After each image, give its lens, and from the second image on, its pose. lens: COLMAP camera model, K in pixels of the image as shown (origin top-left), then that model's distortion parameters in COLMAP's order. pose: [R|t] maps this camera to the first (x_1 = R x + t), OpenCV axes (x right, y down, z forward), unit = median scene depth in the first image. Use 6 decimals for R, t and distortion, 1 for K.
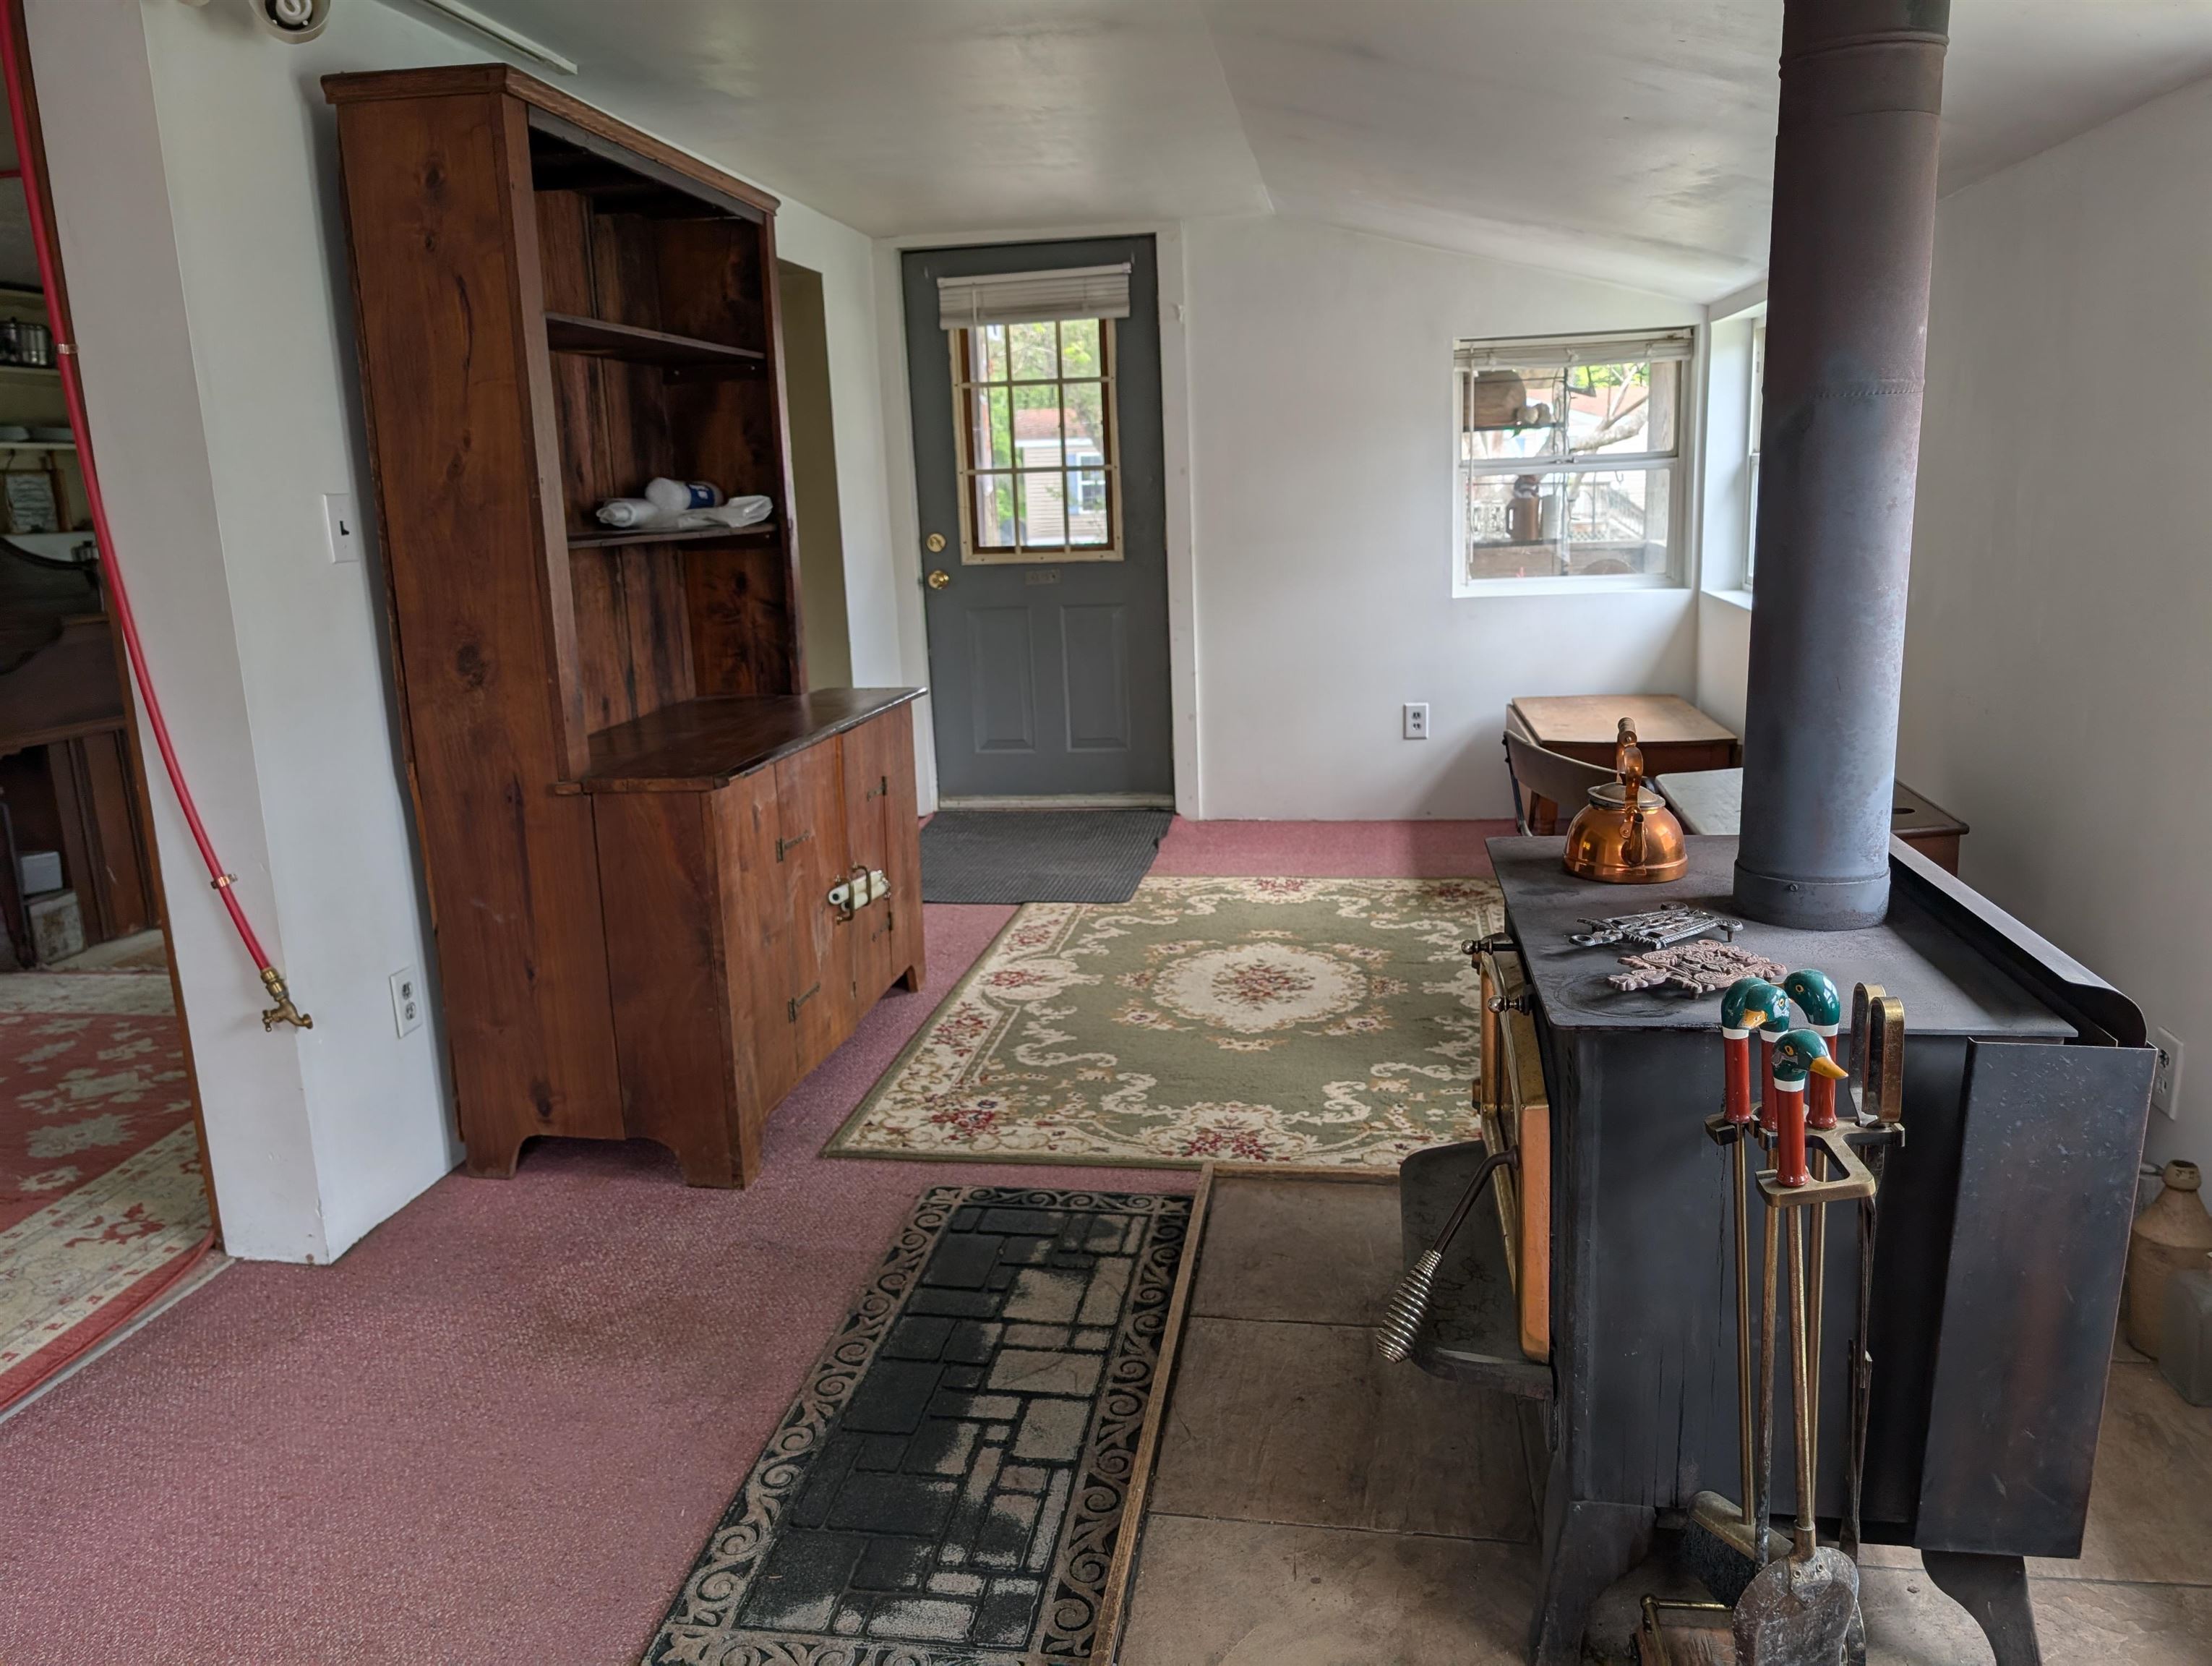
lens RADIAL K [[1588.0, 0, 1103.0], [0, 1588.0, 830.6], [0, 0, 1]] dist [0.021126, -0.024066]
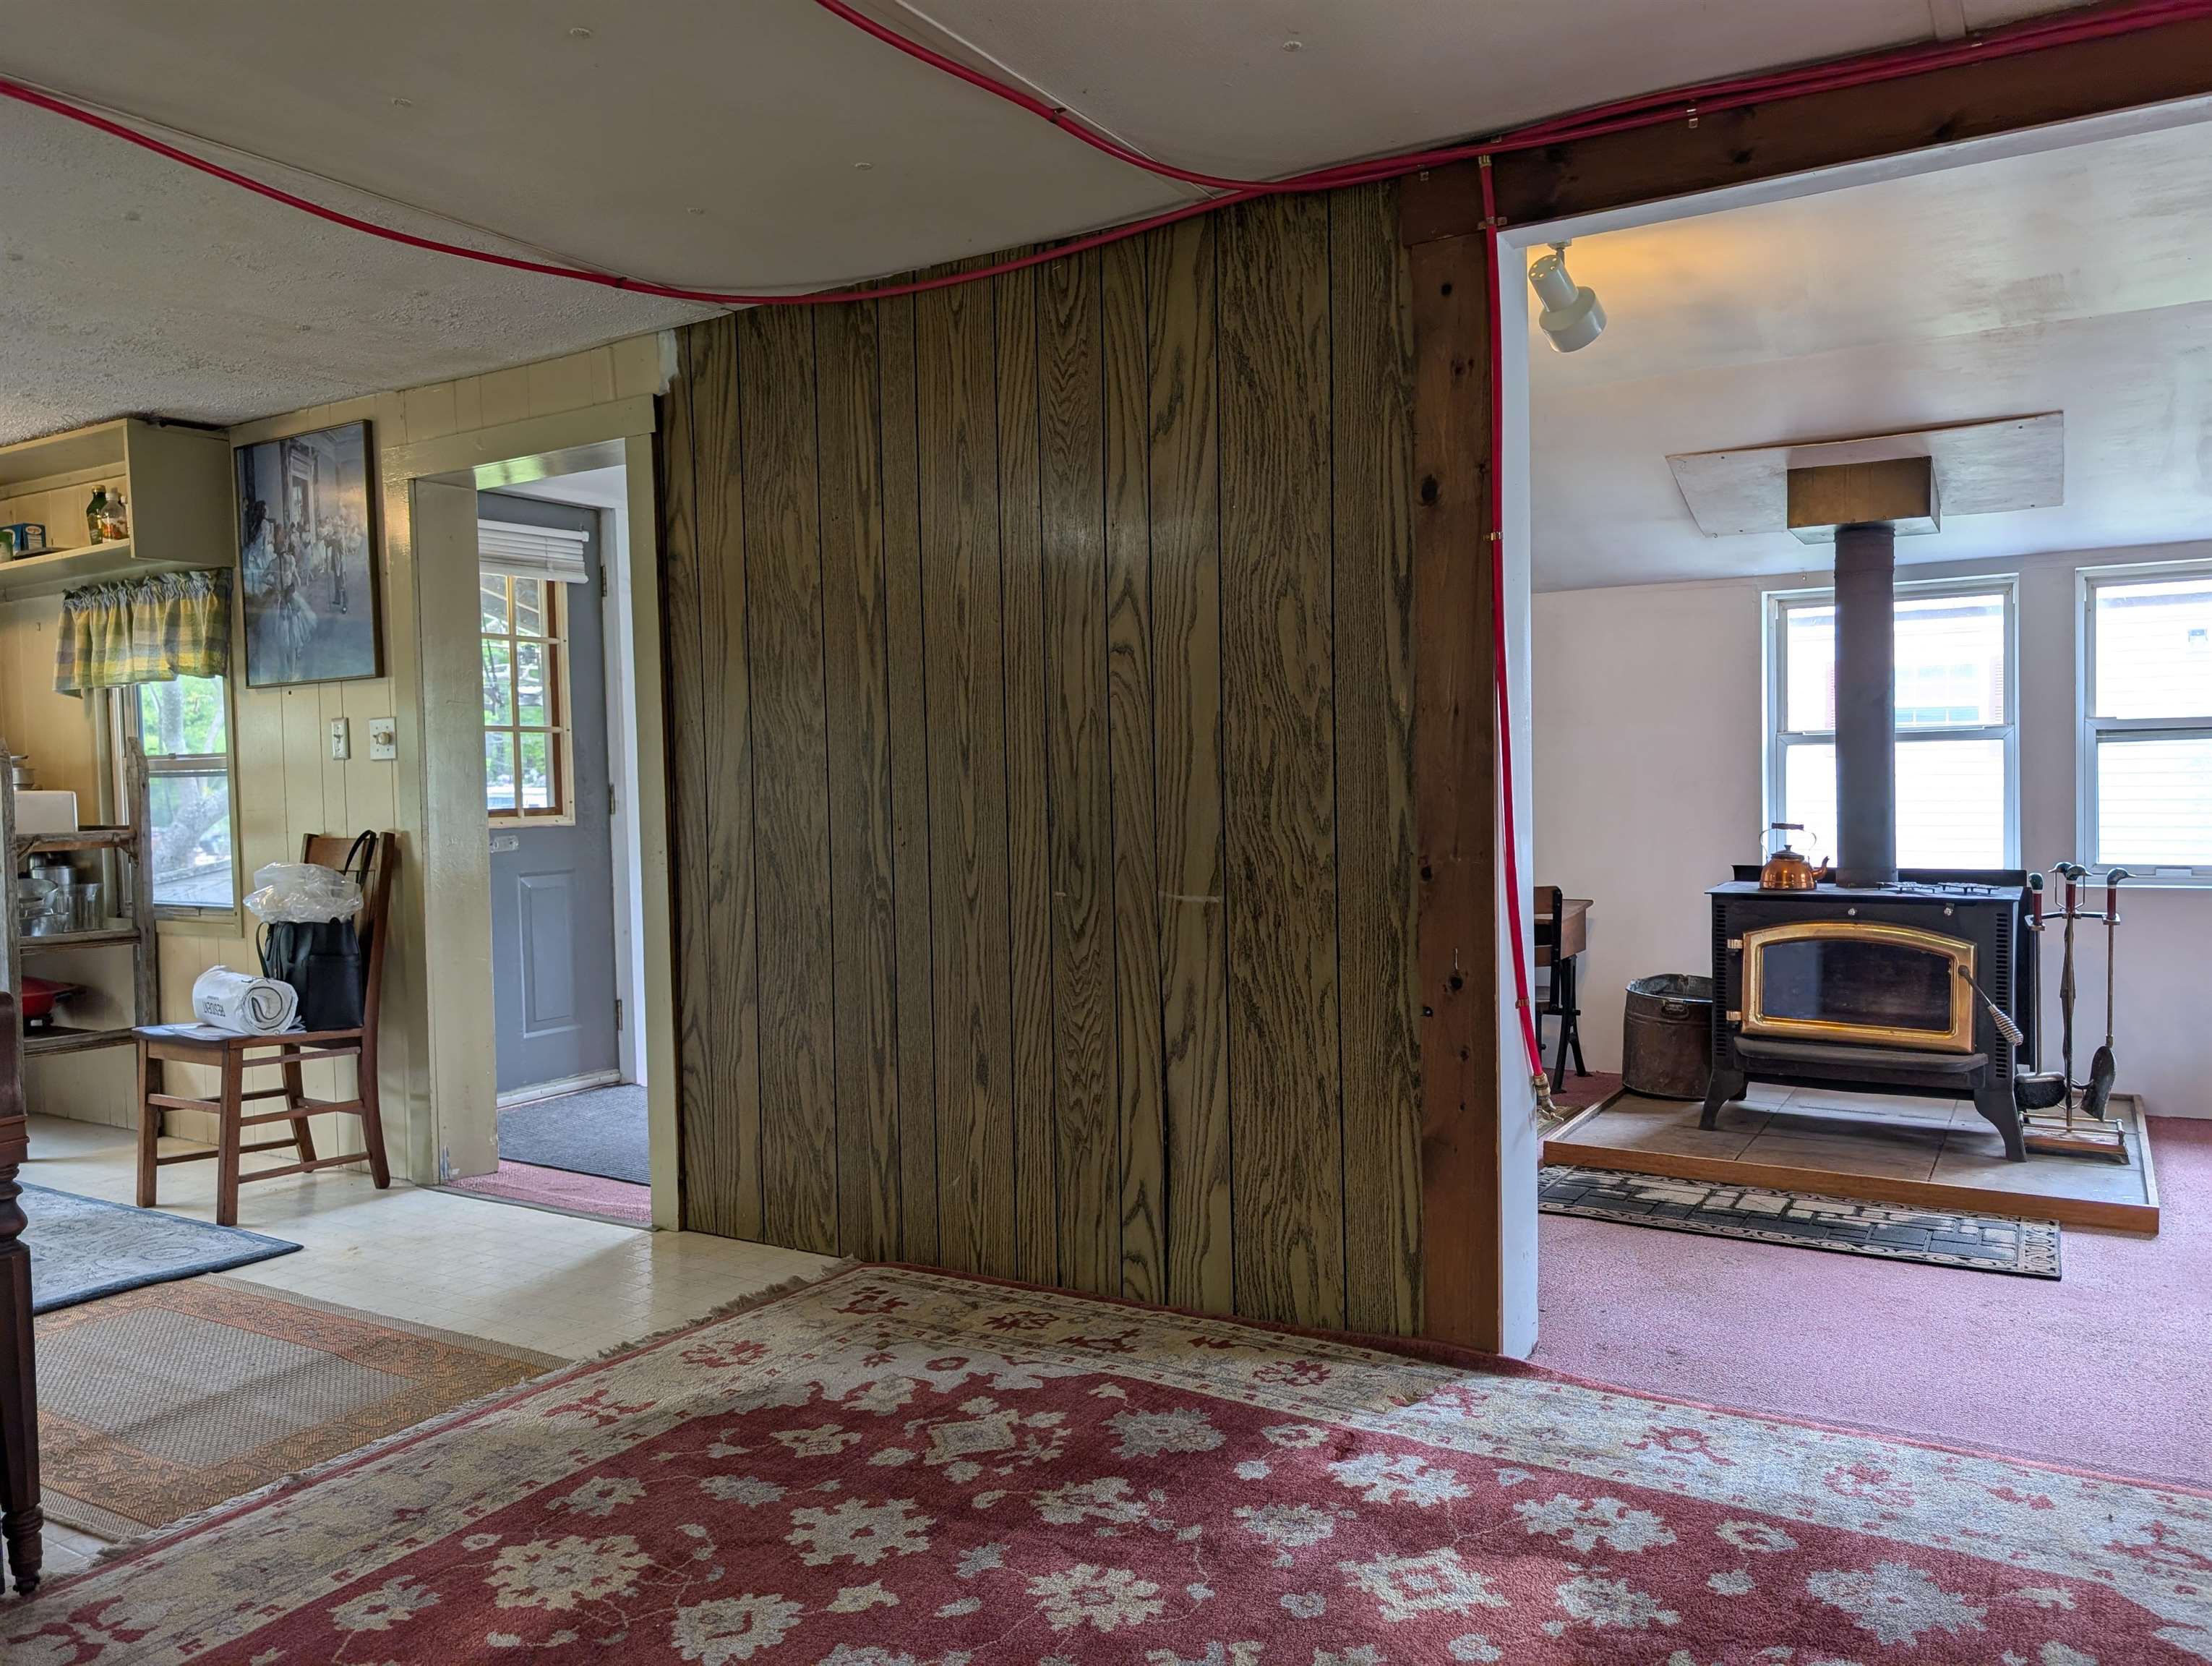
lens RADIAL K [[1588.0, 0, 1112.5], [0, 1588.0, 831.0], [0, 0, 1]] dist [0.021126, -0.024066]
pose [[0.376353, -0.001659, 0.926475, -1.261729], [0.202160, 0.976049, -0.080373, -0.040992], [-0.904152, 0.217545, 0.367674, 0.598563]]
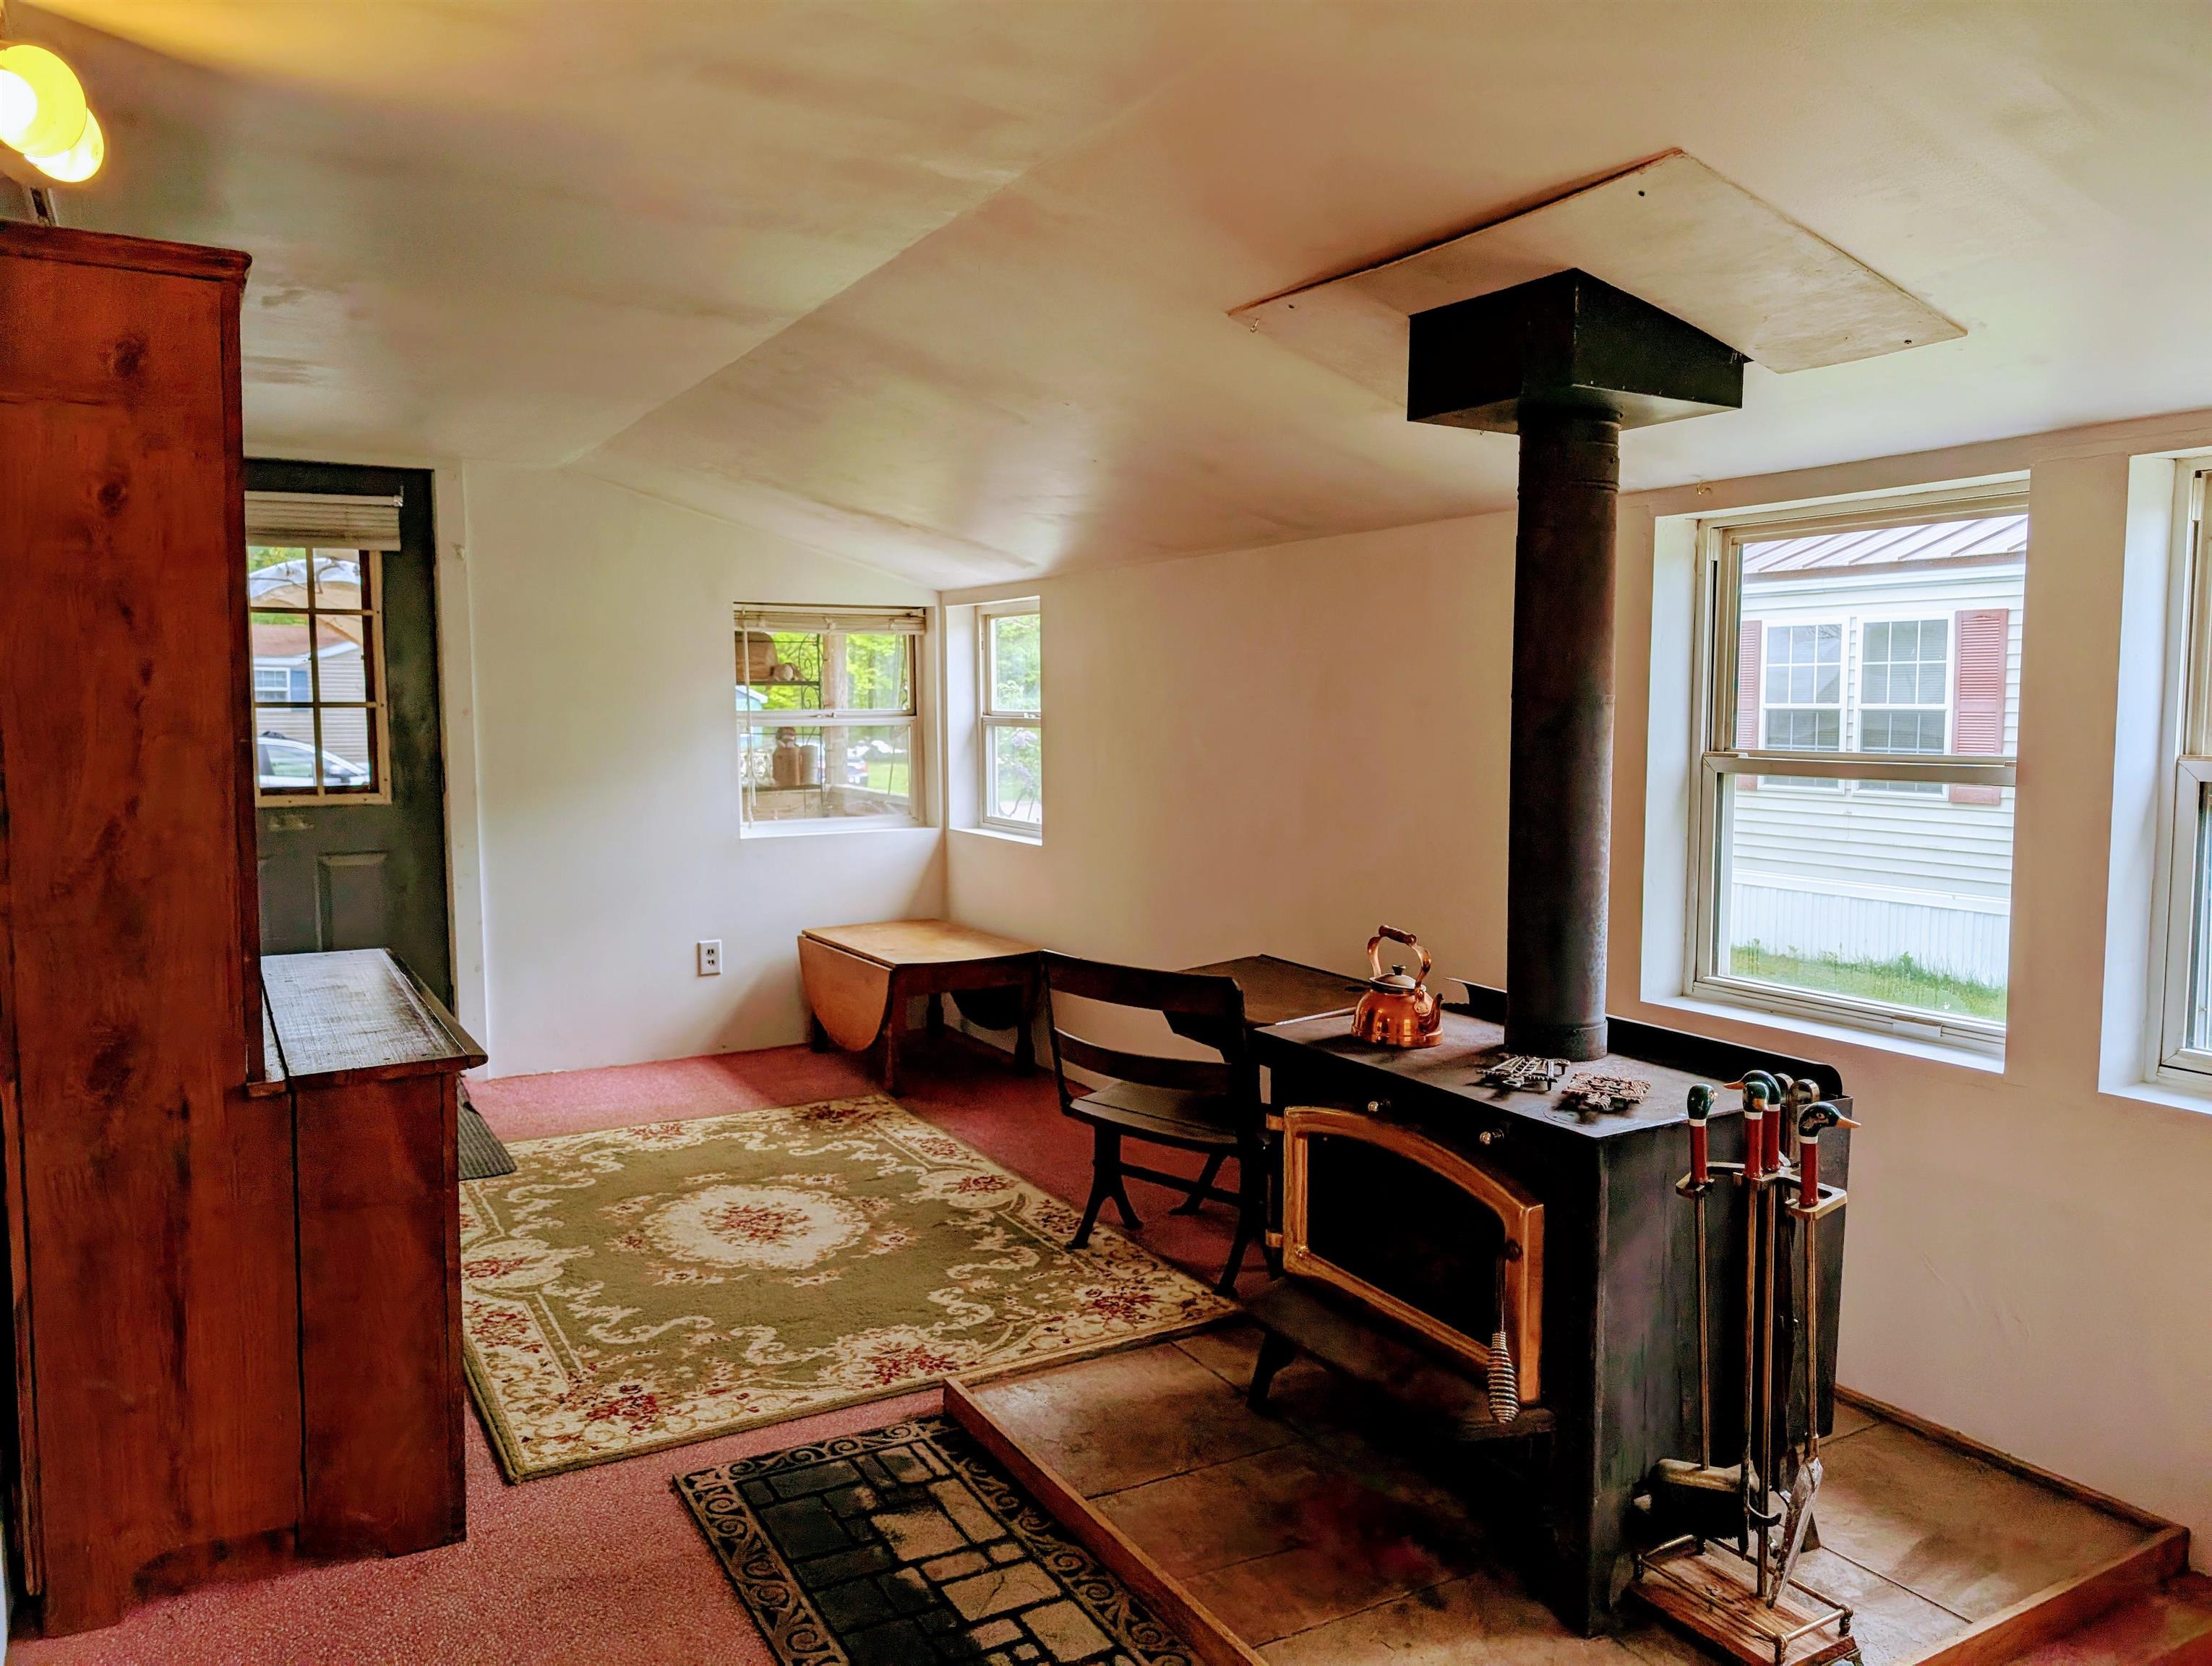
lens RADIAL K [[1588.0, 0, 1124.7], [0, 1588.0, 831.1], [0, 0, 1]] dist [0.021126, -0.024066]
pose [[0.773084, -0.015649, 0.634111, -0.409355], [0.107229, 0.988532, -0.106334, -0.019411], [-0.625174, 0.150201, 0.765896, 0.052943]]
